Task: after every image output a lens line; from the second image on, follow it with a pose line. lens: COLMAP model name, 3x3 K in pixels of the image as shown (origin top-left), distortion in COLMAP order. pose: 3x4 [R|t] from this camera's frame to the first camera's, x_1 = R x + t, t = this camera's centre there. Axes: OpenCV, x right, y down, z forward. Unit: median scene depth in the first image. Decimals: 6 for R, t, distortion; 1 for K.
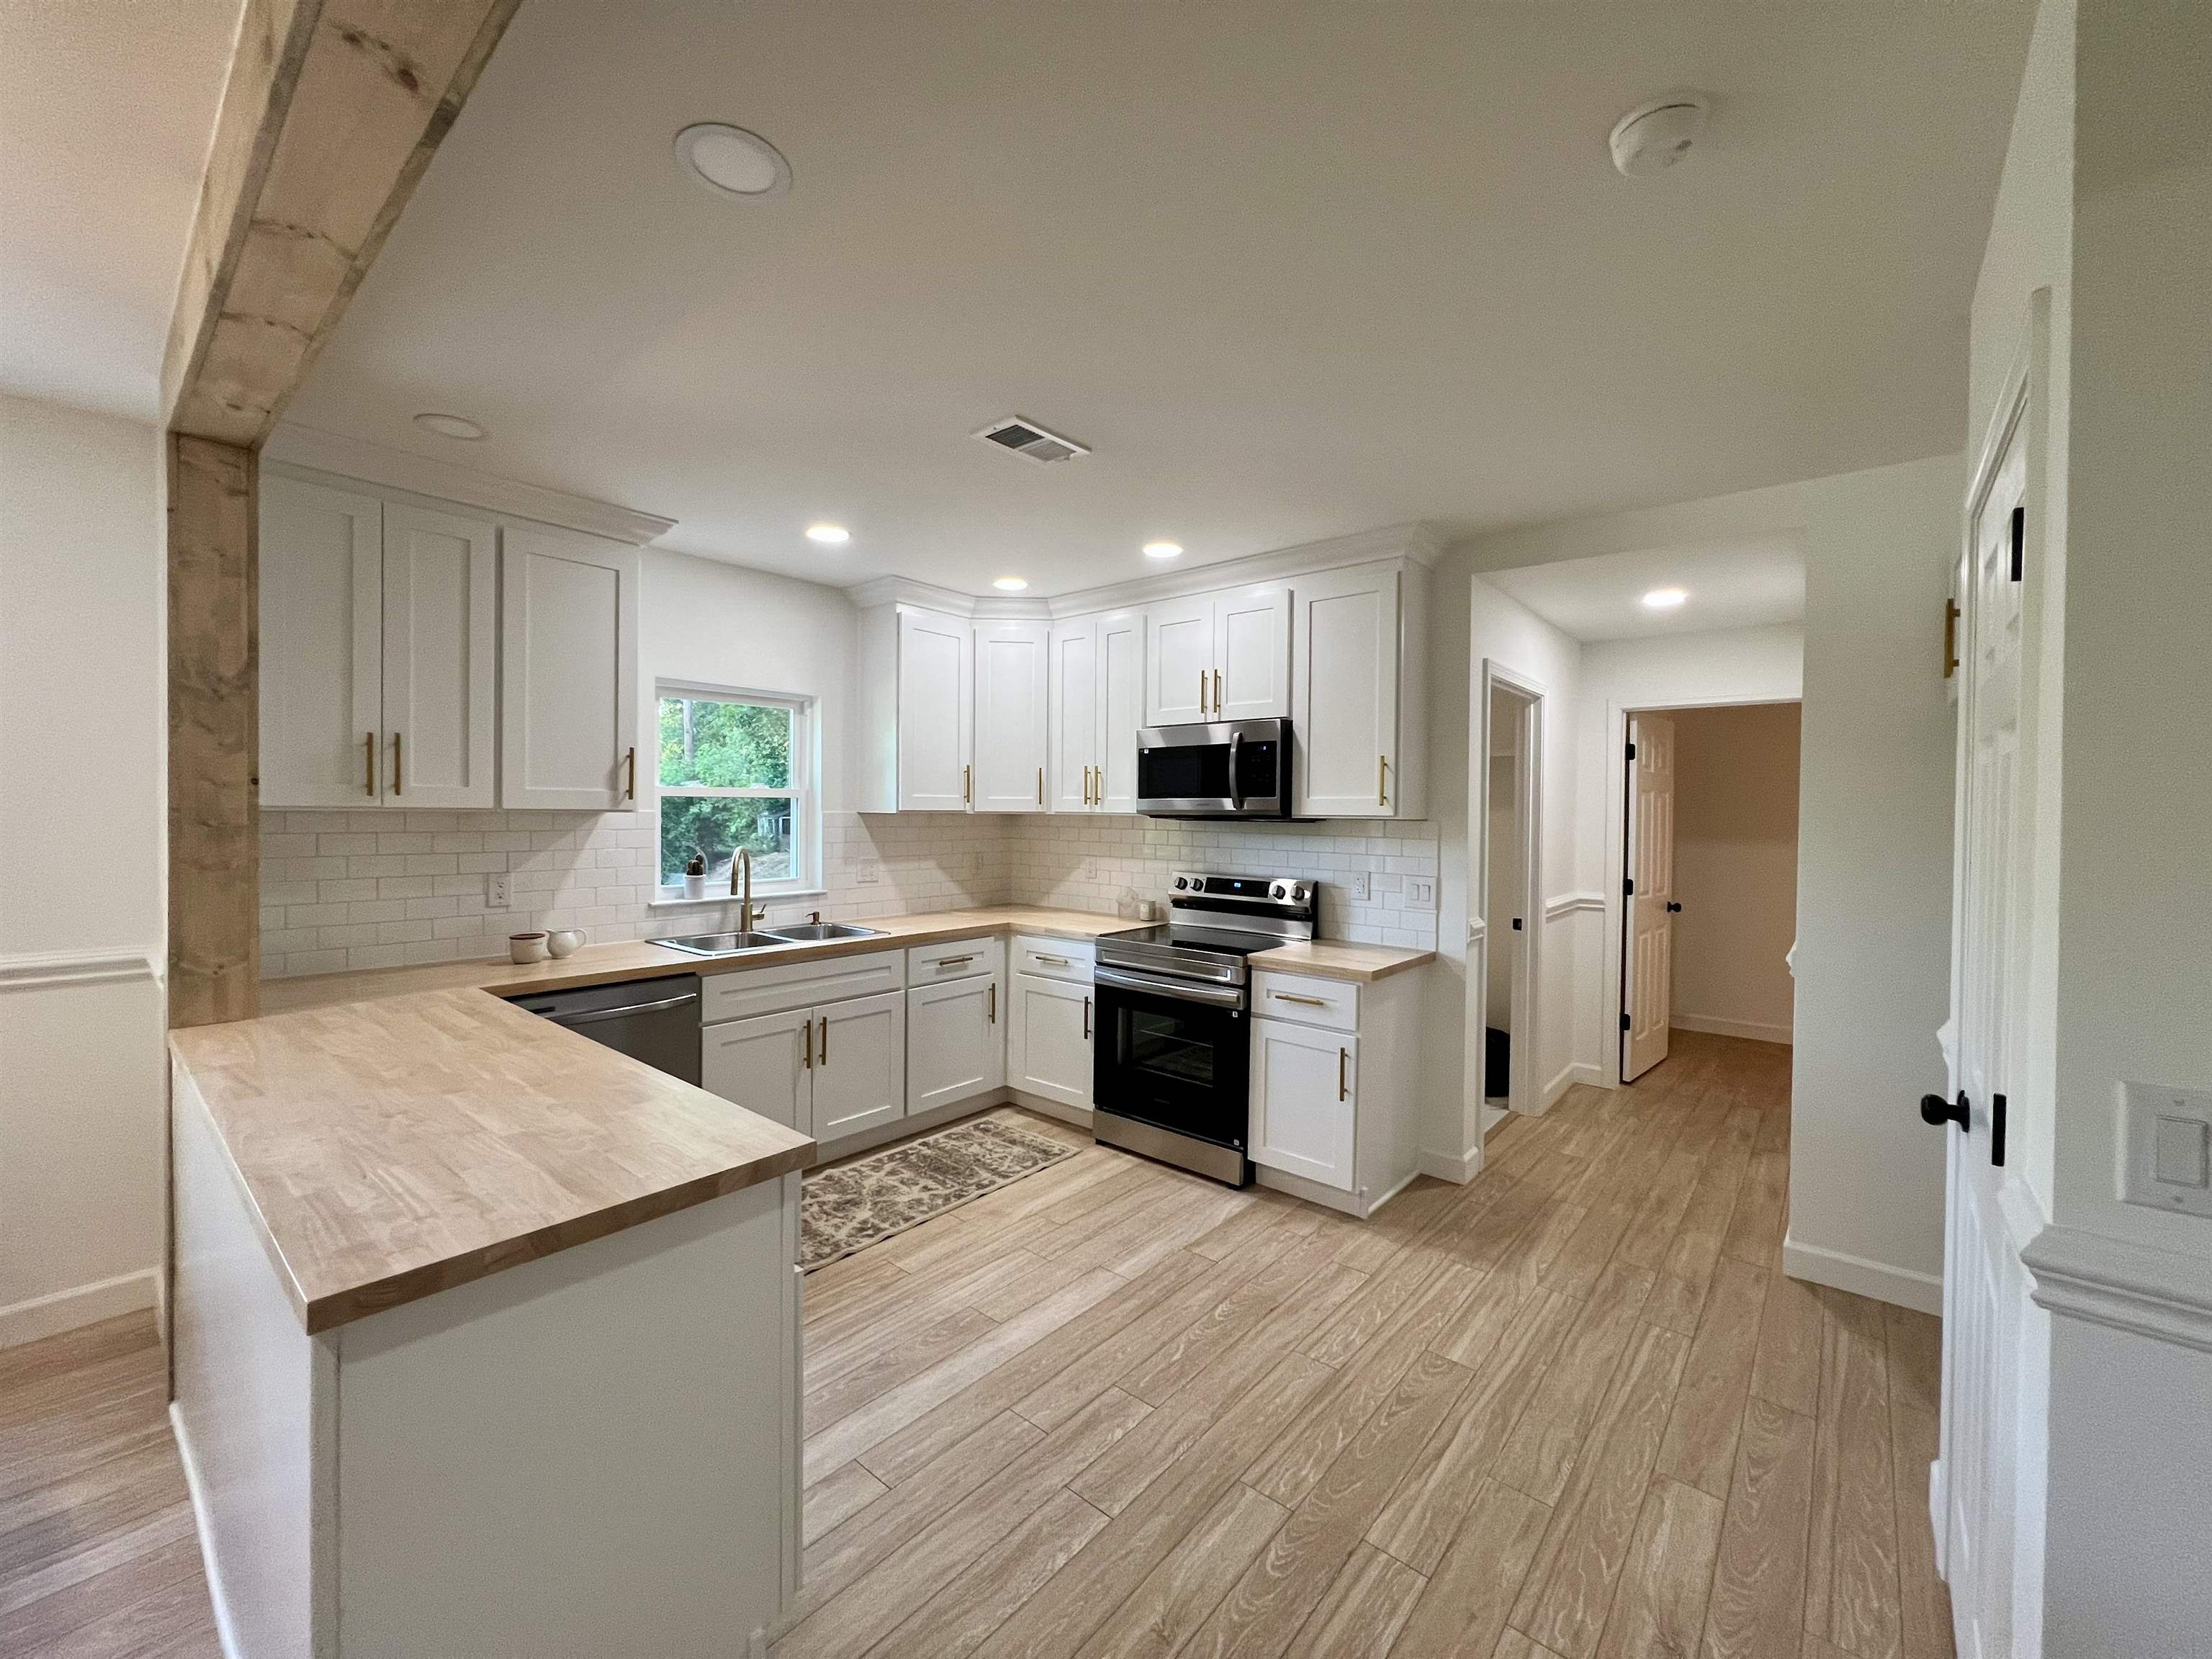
lens RADIAL K [[884.0, 0, 1101.2], [0, 884.0, 823.9], [0, 0, 1]] dist [-0.002184, -0.000283]
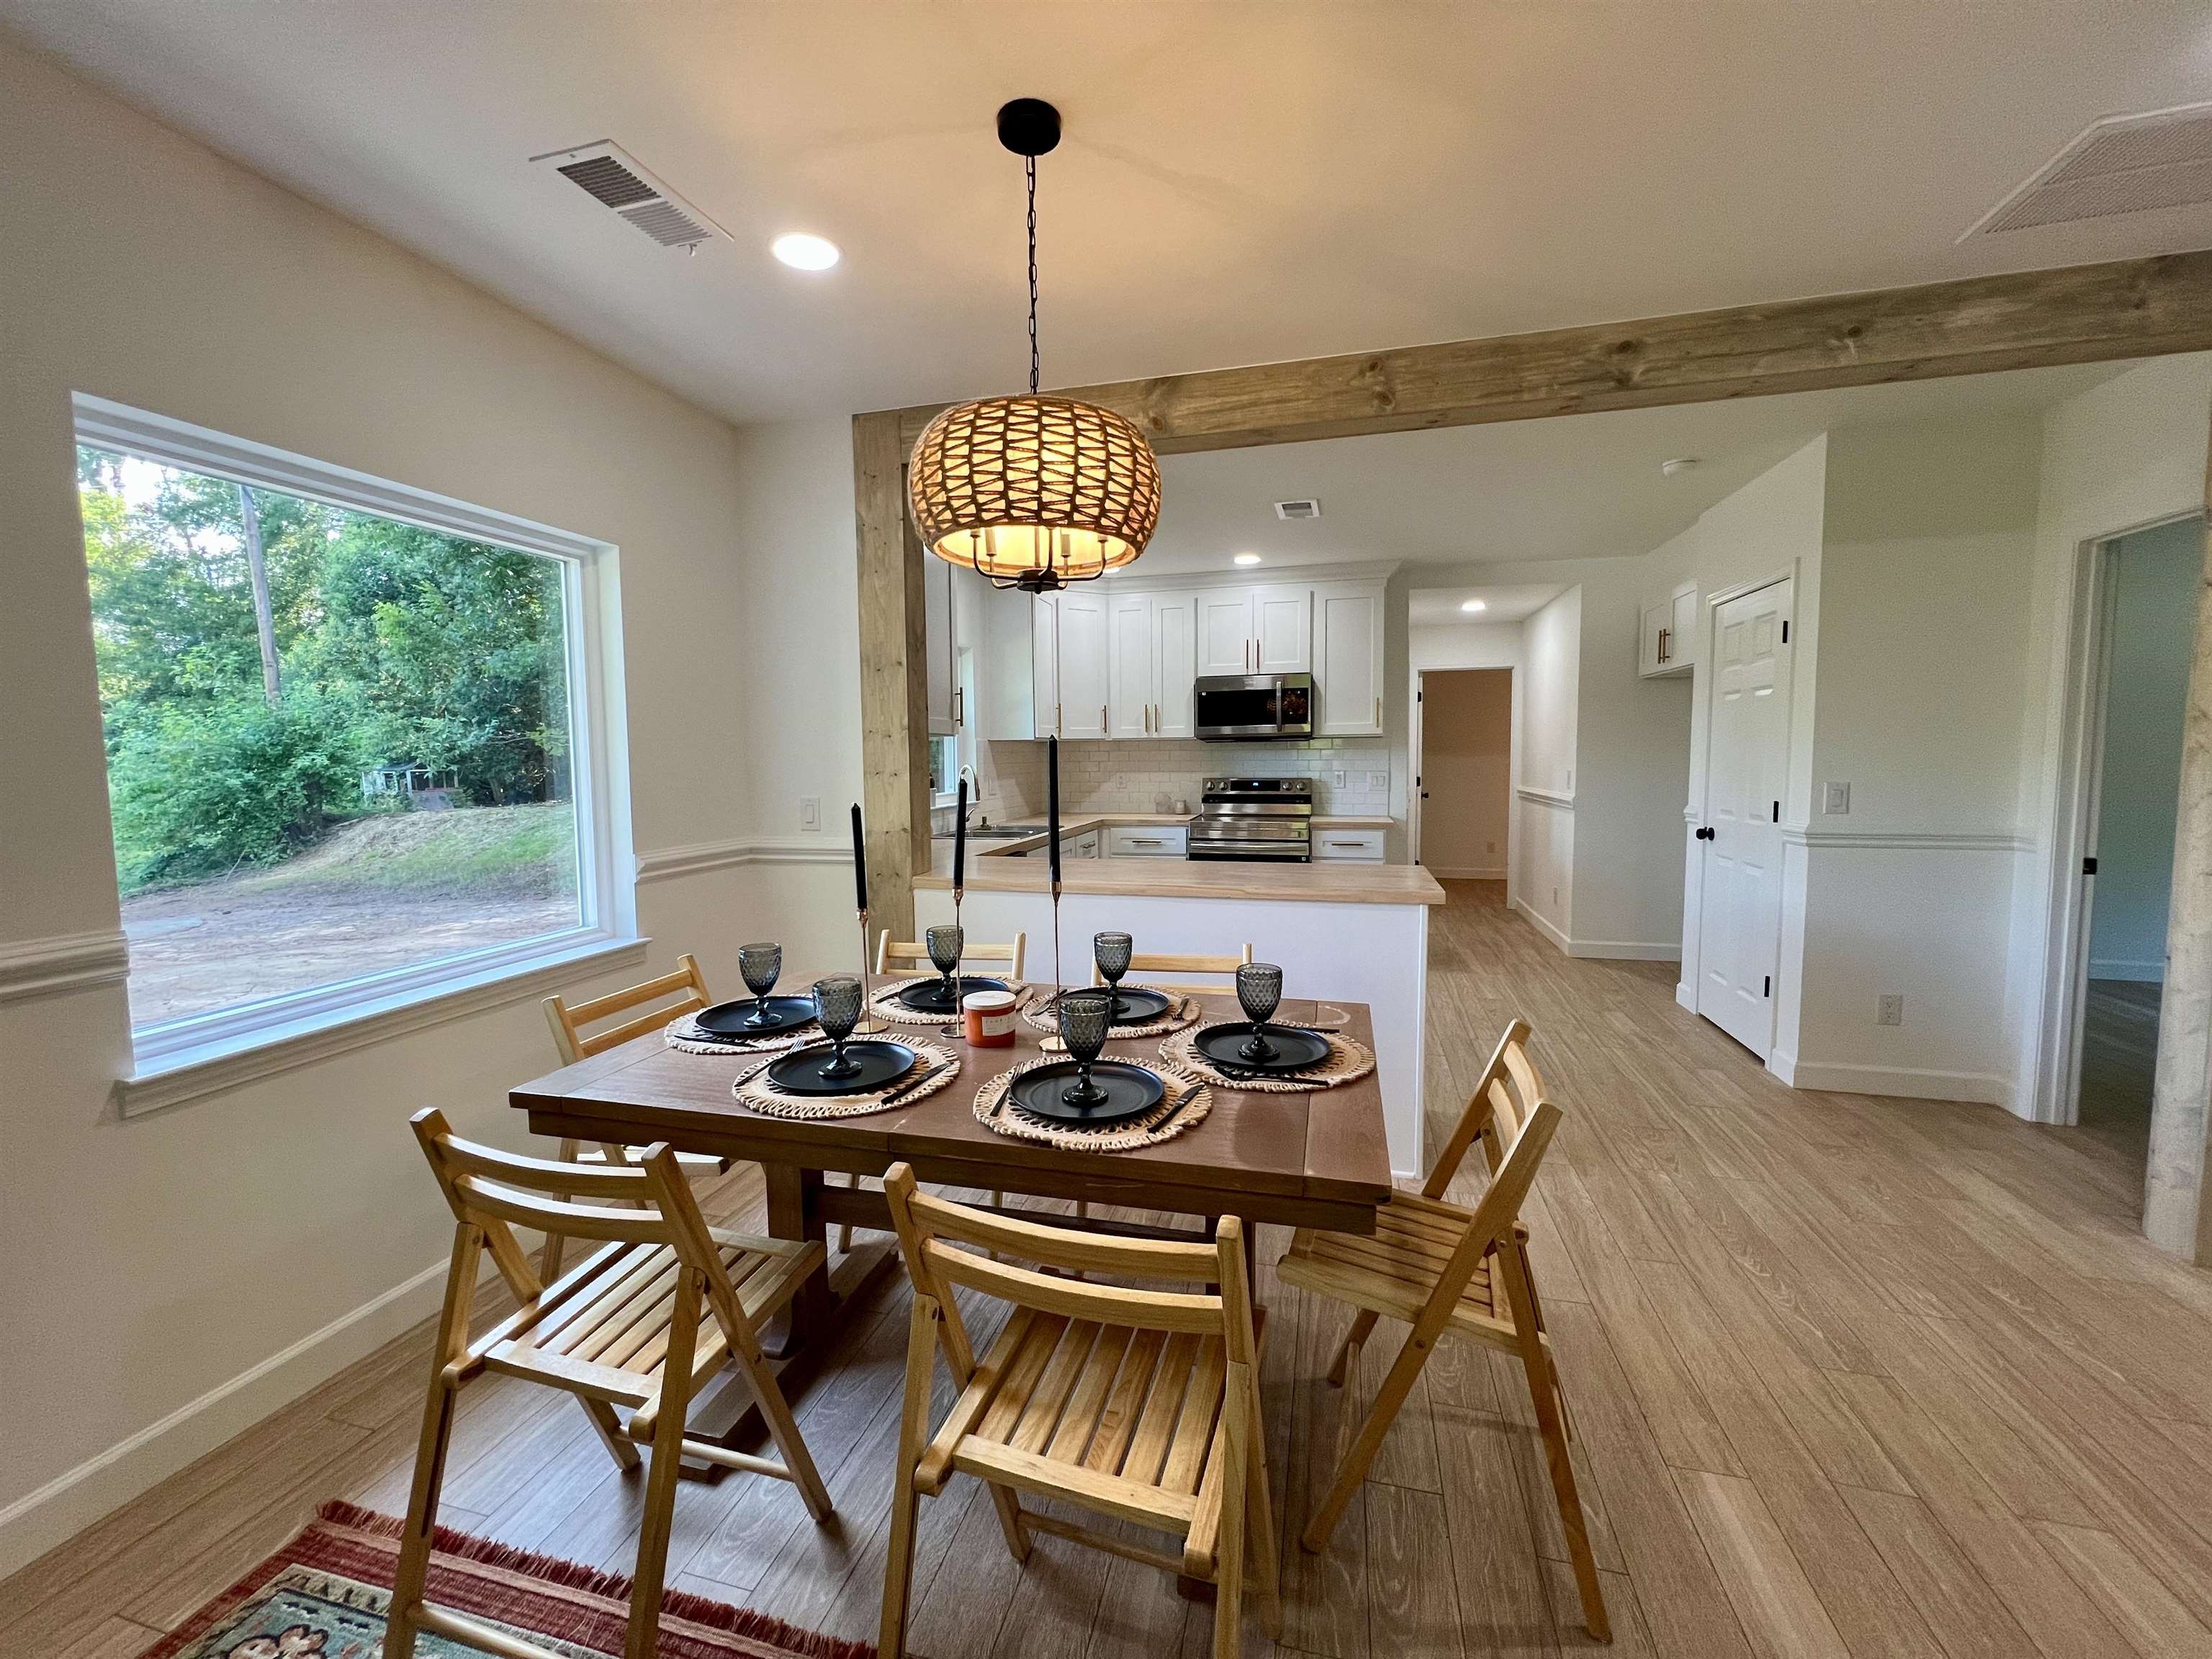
lens RADIAL K [[884.0, 0, 1101.2], [0, 884.0, 823.9], [0, 0, 1]] dist [-0.002184, -0.000283]
pose [[0.902576, -0.054742, 0.427036, -0.812051], [0.027947, 0.997241, 0.068770, 0.028950], [-0.429623, -0.050136, 0.901616, -0.272426]]
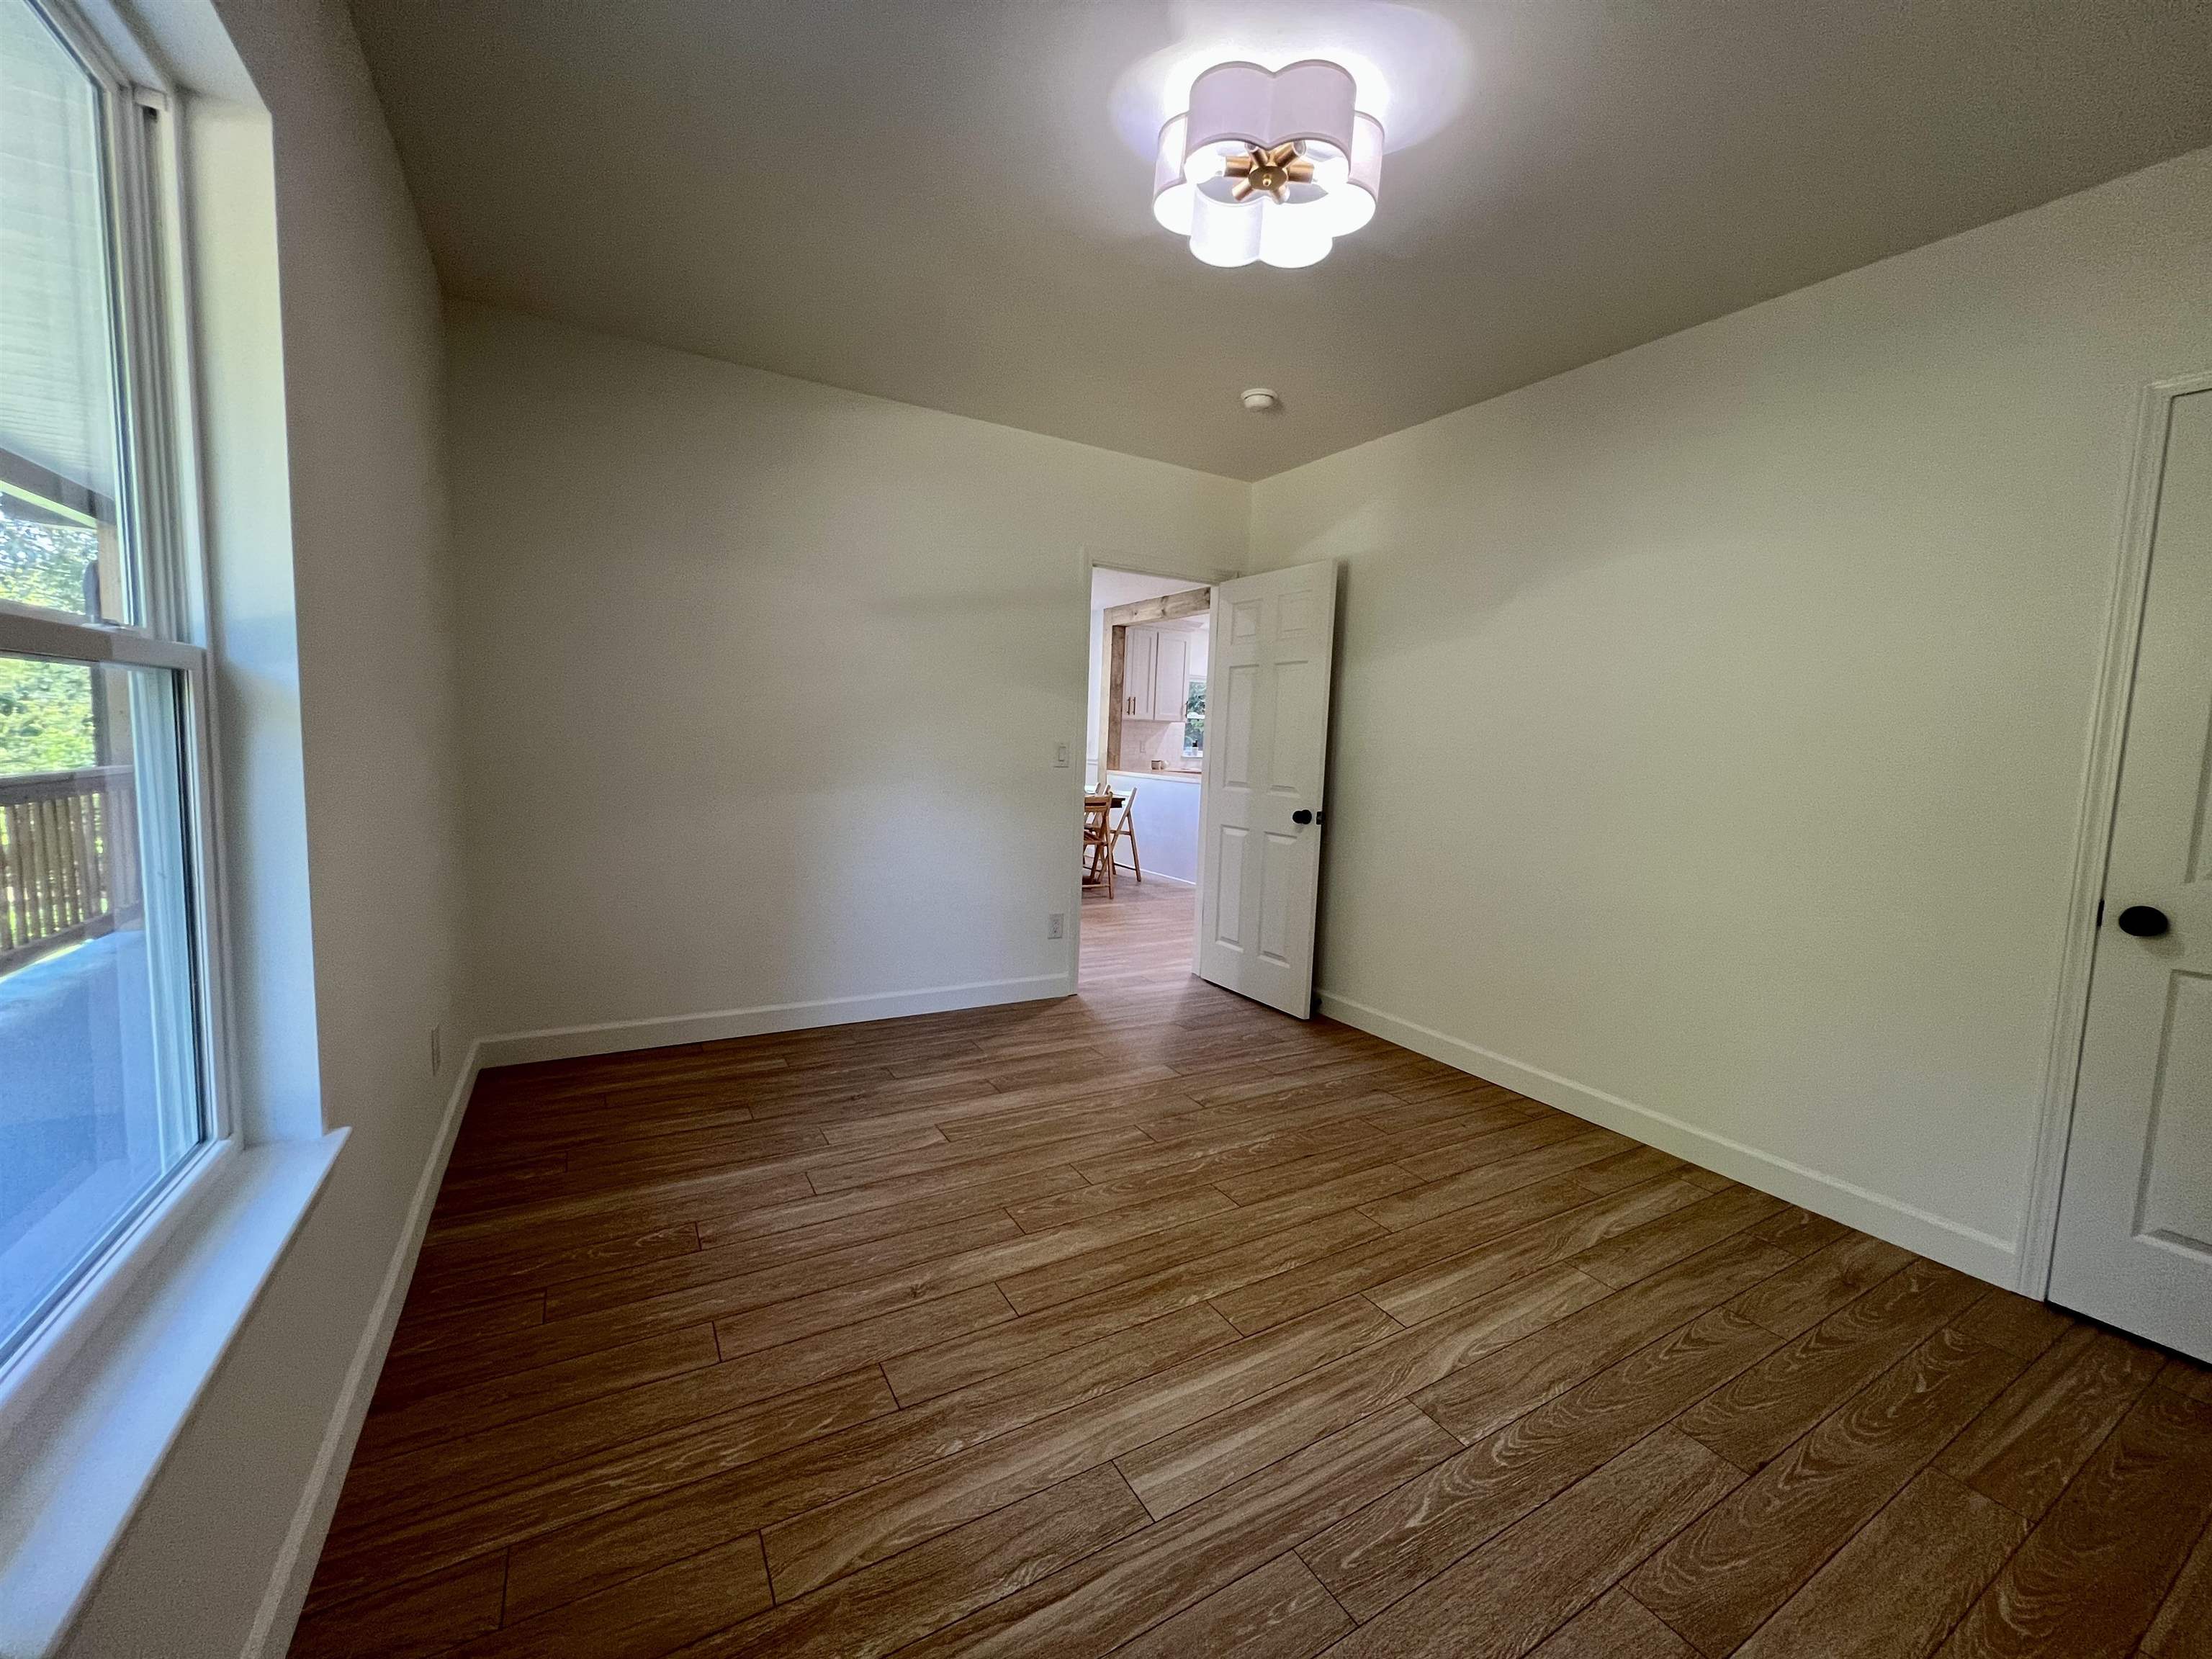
lens RADIAL K [[884.0, 0, 1101.2], [0, 884.0, 823.9], [0, 0, 1]] dist [-0.002184, -0.000283]
pose [[0.941756, 0.055778, -0.331640, 0.188086], [-0.032389, 0.996609, 0.075643, 0.099991], [0.334735, -0.060496, 0.940368, -1.719074]]
